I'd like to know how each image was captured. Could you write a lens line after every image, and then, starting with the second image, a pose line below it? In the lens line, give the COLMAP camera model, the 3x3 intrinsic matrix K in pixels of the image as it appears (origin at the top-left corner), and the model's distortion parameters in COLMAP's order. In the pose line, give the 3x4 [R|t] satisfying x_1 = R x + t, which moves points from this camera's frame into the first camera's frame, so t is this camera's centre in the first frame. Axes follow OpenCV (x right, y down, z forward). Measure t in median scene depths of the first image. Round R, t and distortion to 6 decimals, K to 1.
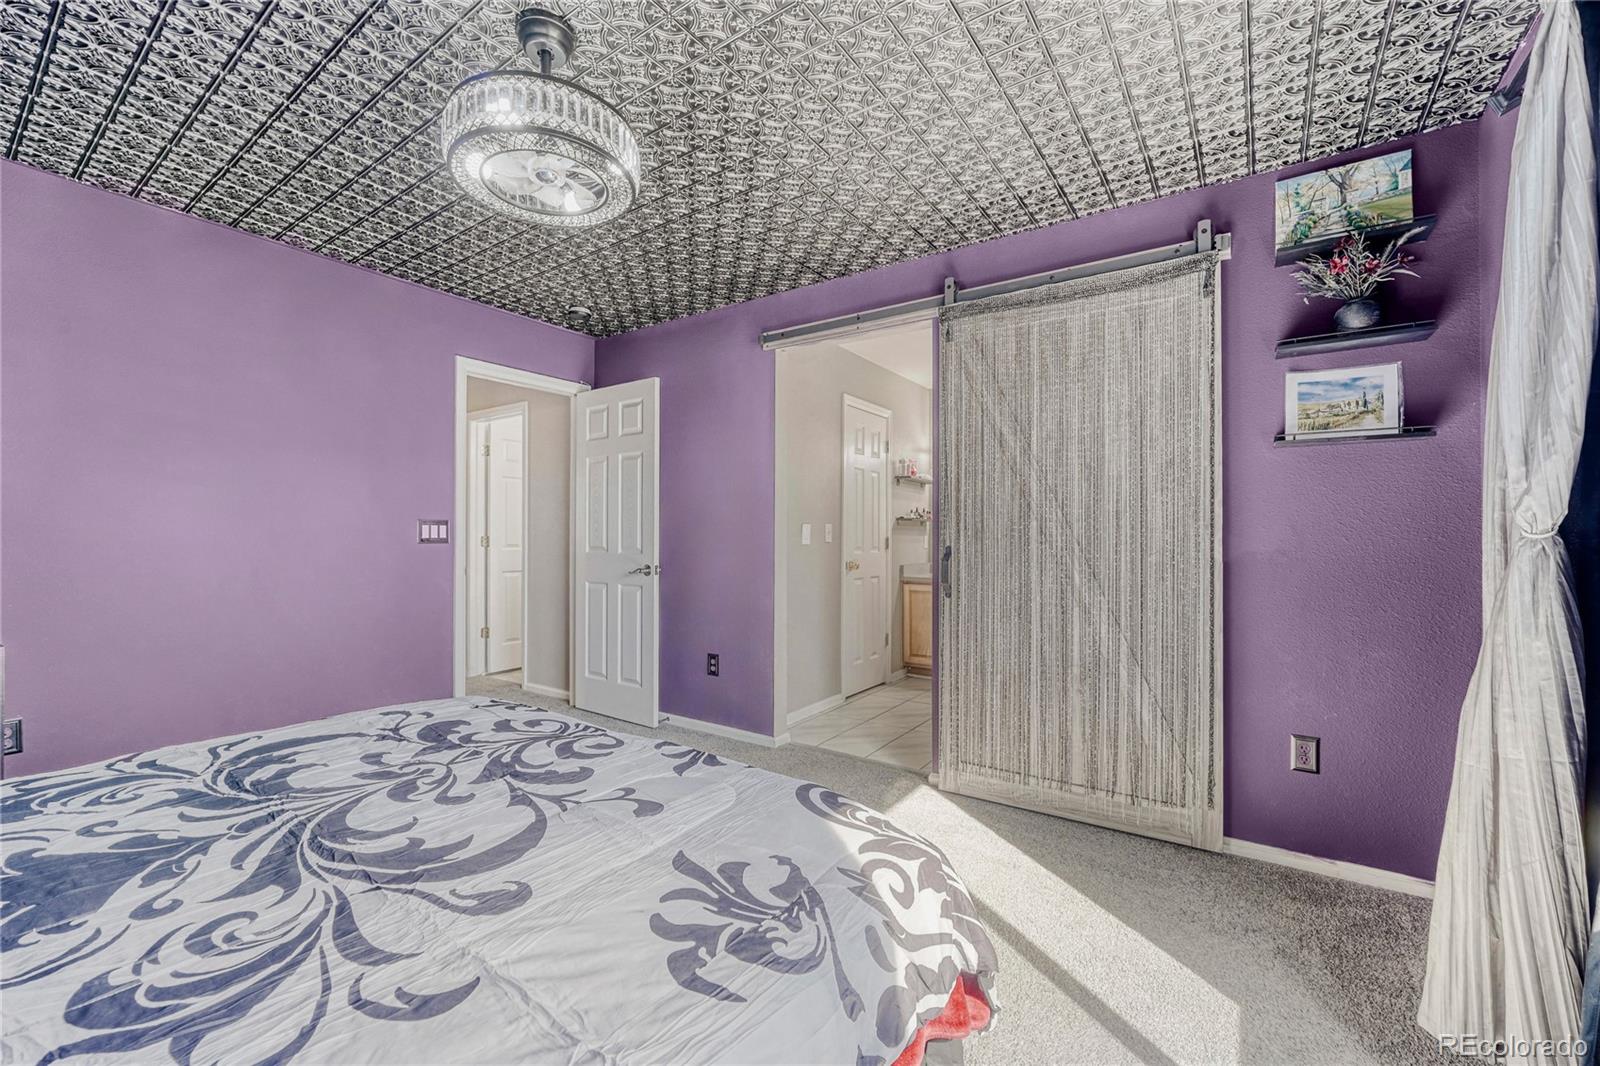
lens RADIAL K [[640.5, 0, 796.0], [0, 640.5, 529.4], [0, 0, 1]] dist [-0.007456, 0.001216]
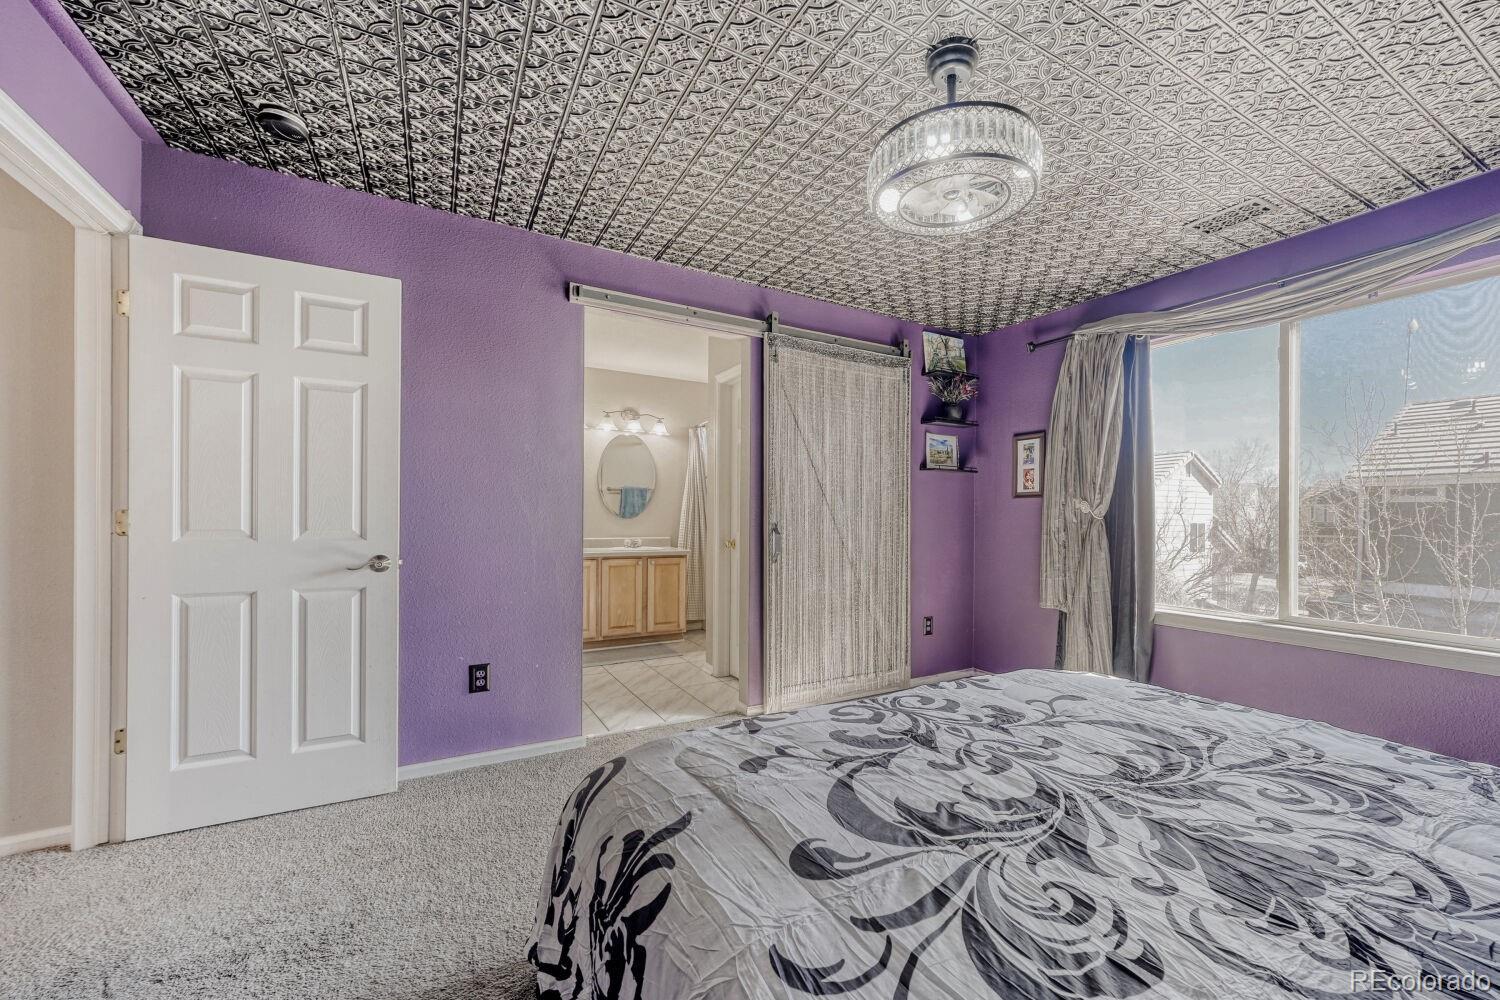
lens RADIAL K [[600.5, 0, 791.5], [0, 600.5, 517.2], [0, 0, 1]] dist [-0.007456, 0.001216]
pose [[0.420947, -0.002041, 0.907083, -1.150185], [-0.018180, 0.999778, 0.010686, 0.002392], [-0.906903, -0.020989, 0.420816, 0.645187]]
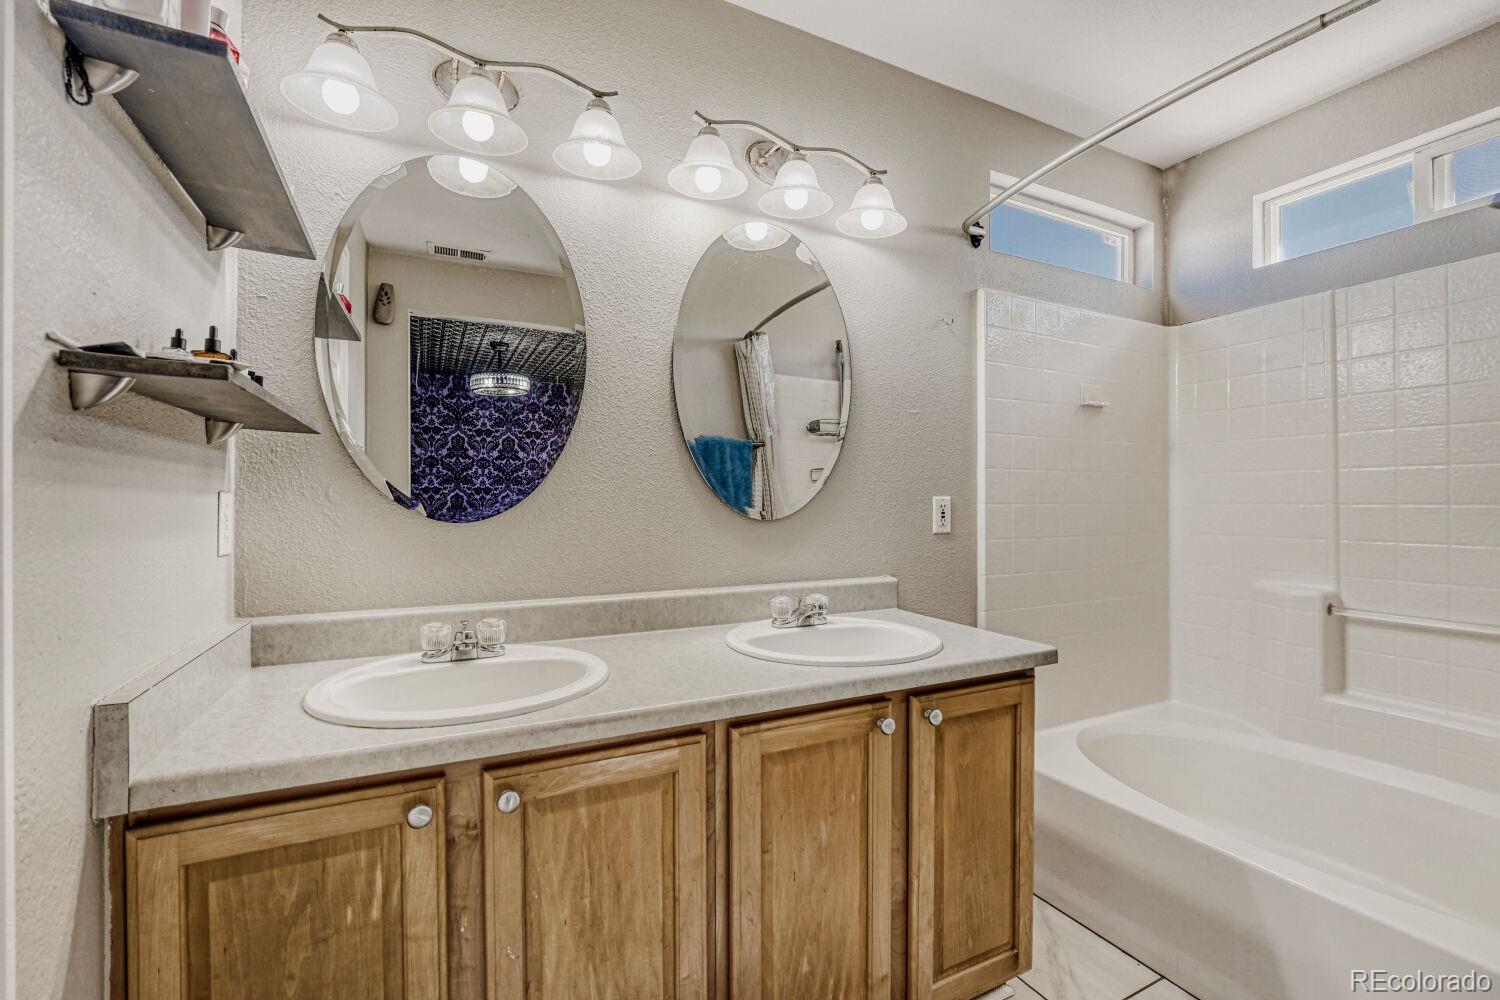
lens RADIAL K [[630.5, 0, 745.1], [0, 630.5, 504.4], [0, 0, 1]] dist [-0.011698, 0.001054]
pose [[0.484428, -0.006031, 0.874810, 0.298171], [-0.009098, 0.999887, 0.011932, 0.024341], [-0.874784, -0.013739, 0.484319, 2.119371]]
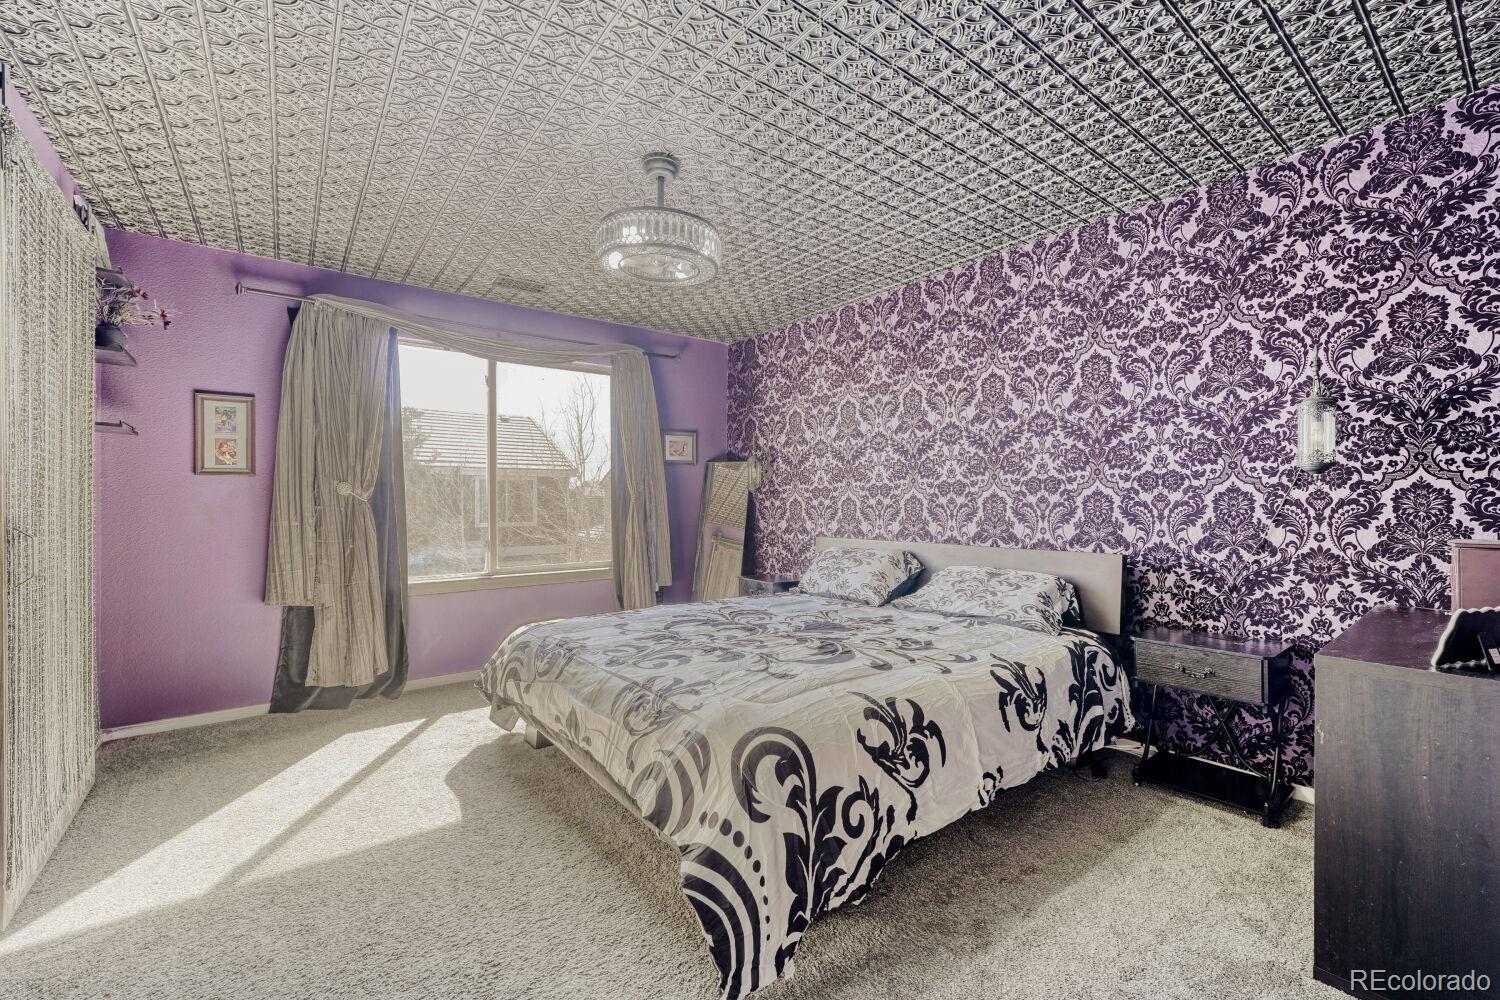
lens RADIAL K [[600.5, 0, 750.5], [0, 600.5, 496.9], [0, 0, 1]] dist [-0.007456, 0.001216]
pose [[-0.942291, -0.000358, 0.334795, -0.852409], [-0.004441, 0.999925, -0.011431, 0.013725], [-0.334766, -0.012258, -0.942222, 1.783964]]
